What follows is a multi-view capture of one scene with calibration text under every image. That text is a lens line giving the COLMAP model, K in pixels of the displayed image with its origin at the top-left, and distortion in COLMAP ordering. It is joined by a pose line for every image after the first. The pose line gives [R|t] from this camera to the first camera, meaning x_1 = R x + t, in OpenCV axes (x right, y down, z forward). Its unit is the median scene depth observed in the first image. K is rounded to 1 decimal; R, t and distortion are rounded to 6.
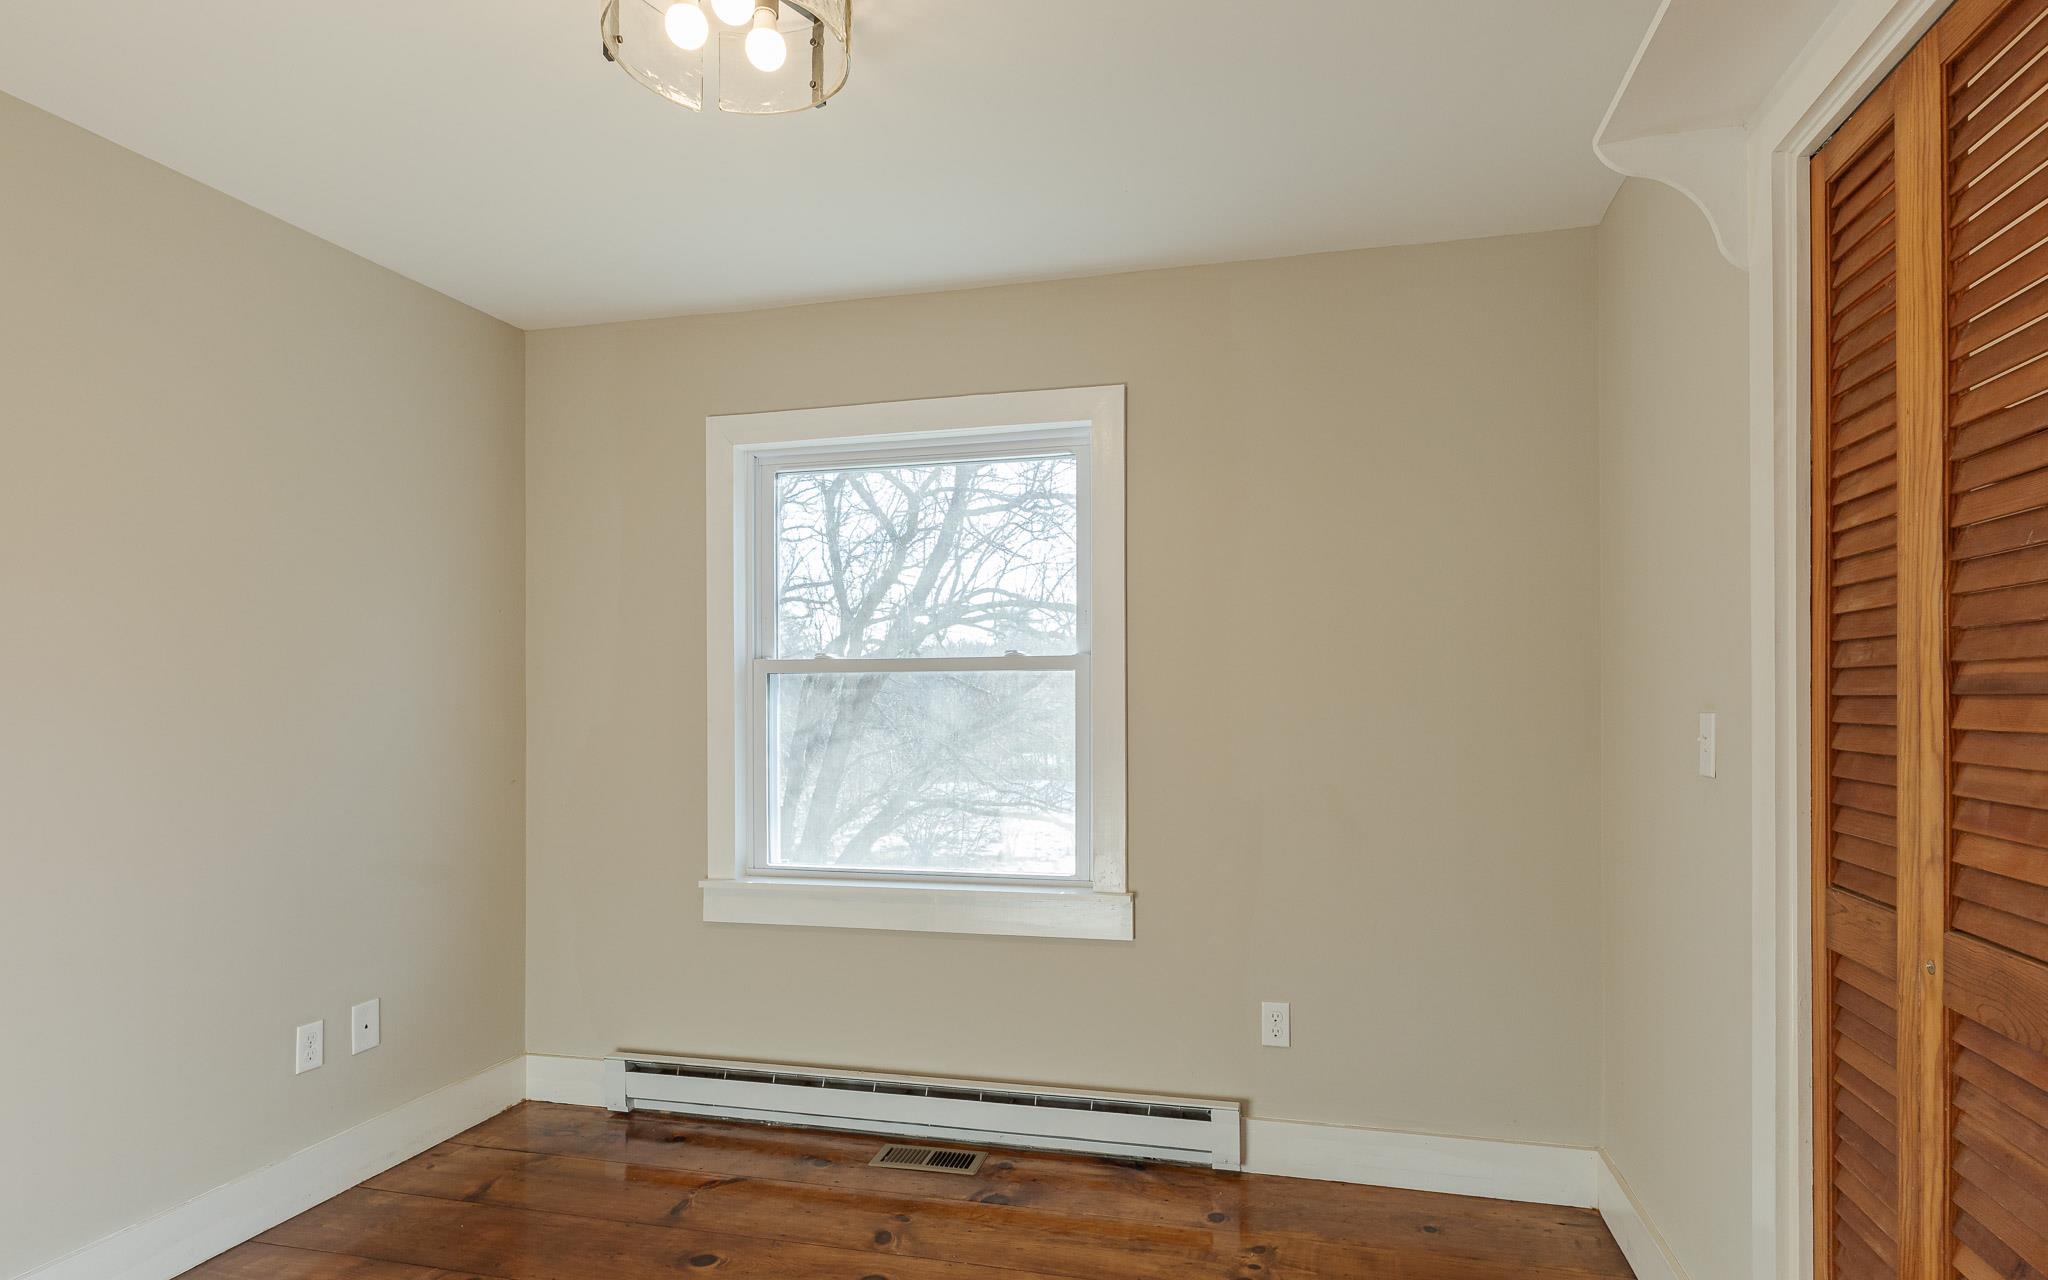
lens RADIAL K [[1090.5, 0, 1062.1], [0, 1090.5, 697.3], [0, 0, 1]] dist [0.002865, -0.001791]
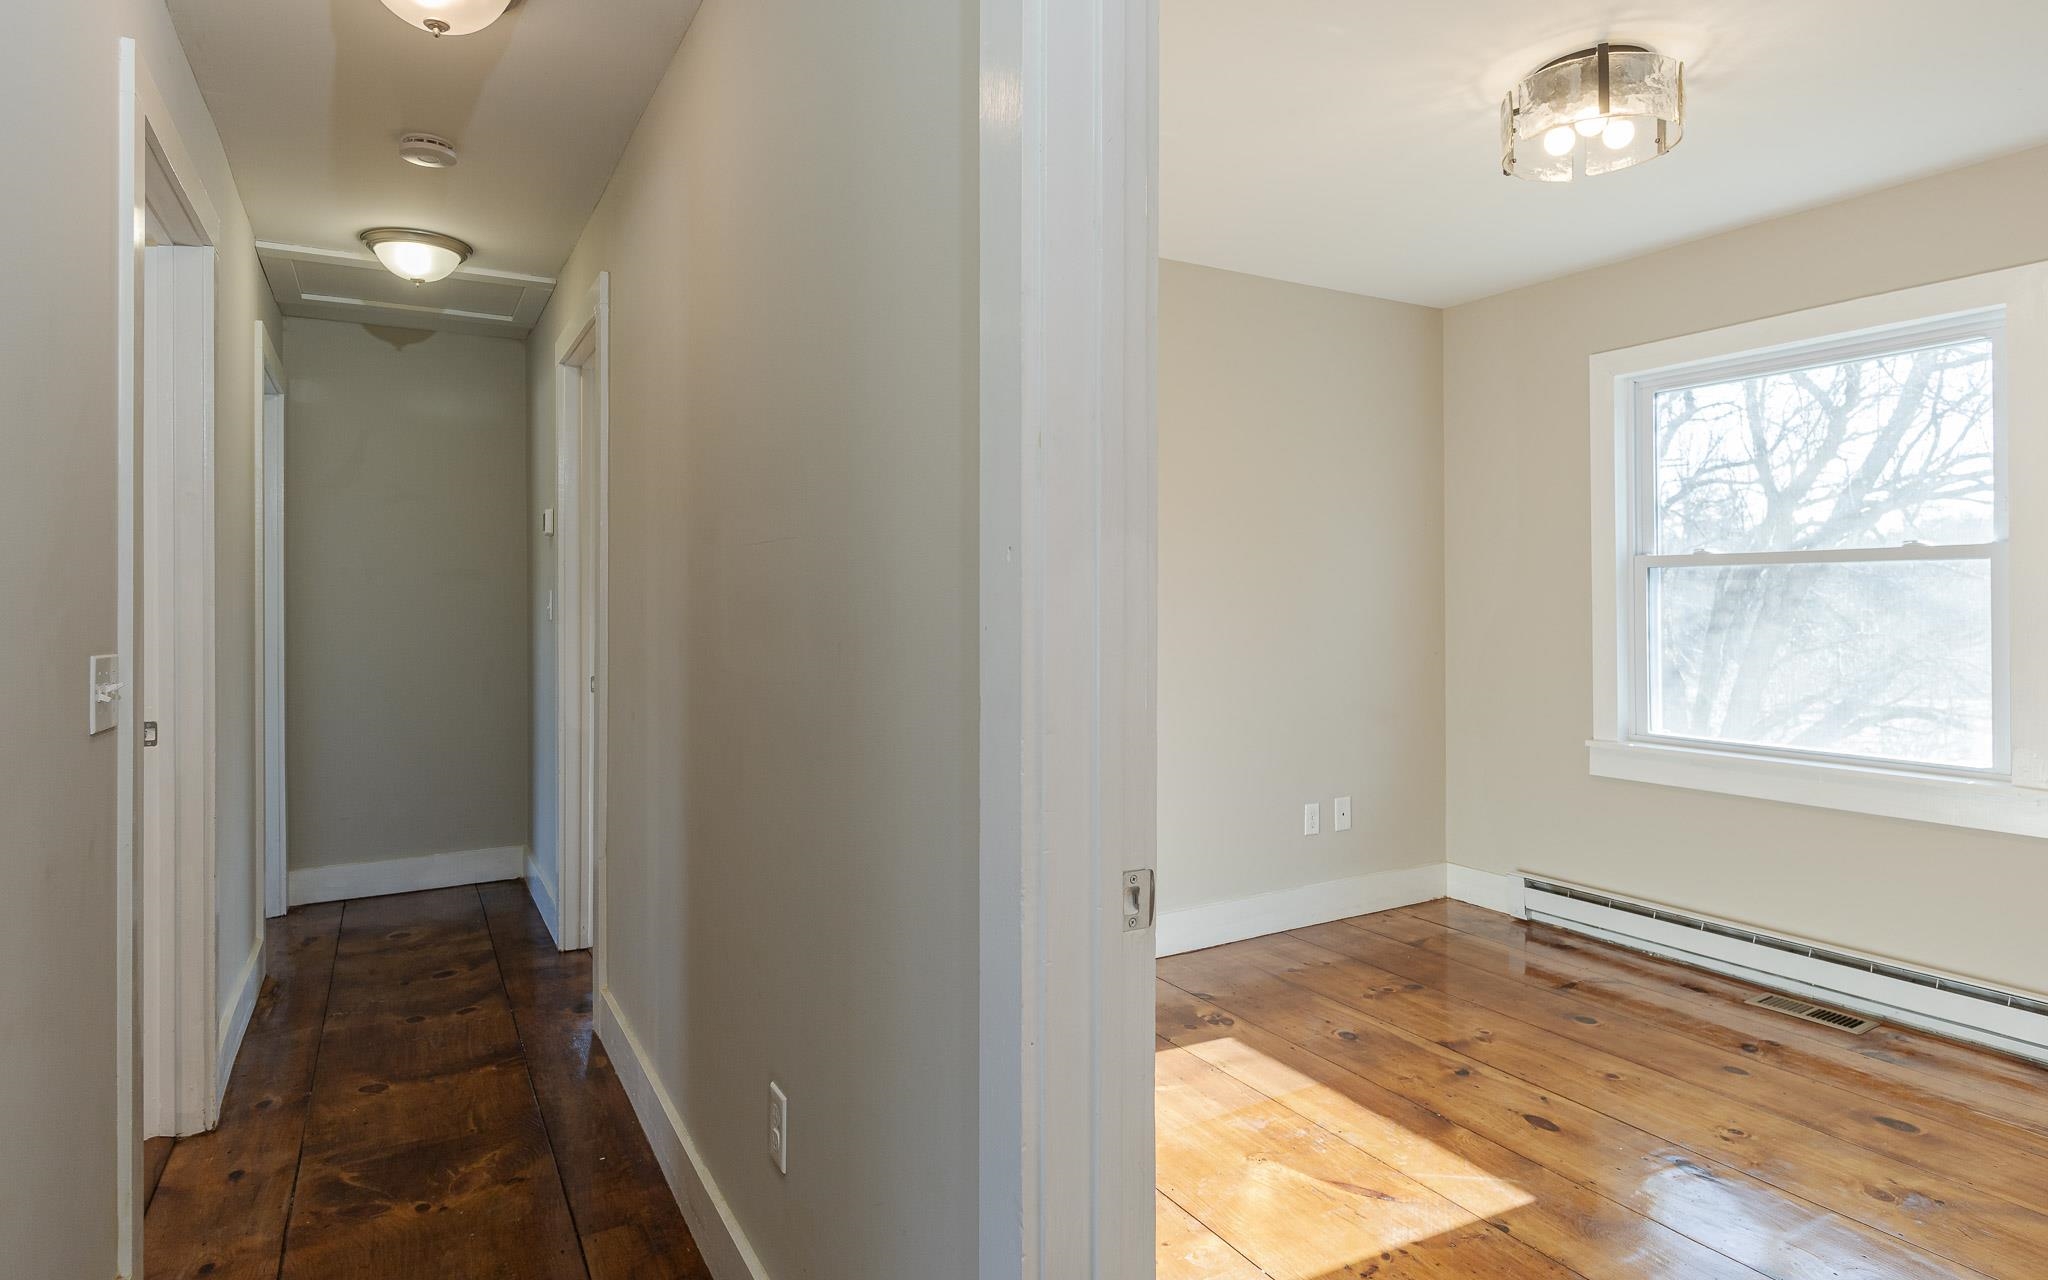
lens RADIAL K [[1090.5, 0, 1020.6], [0, 1090.5, 591.0], [0, 0, 1]] dist [0.002865, -0.001791]
pose [[0.686177, -0.004513, -0.727421, 0.116546], [0.005632, 0.999984, -0.000892, 0.000278], [0.727413, -0.003485, 0.686191, -0.281376]]
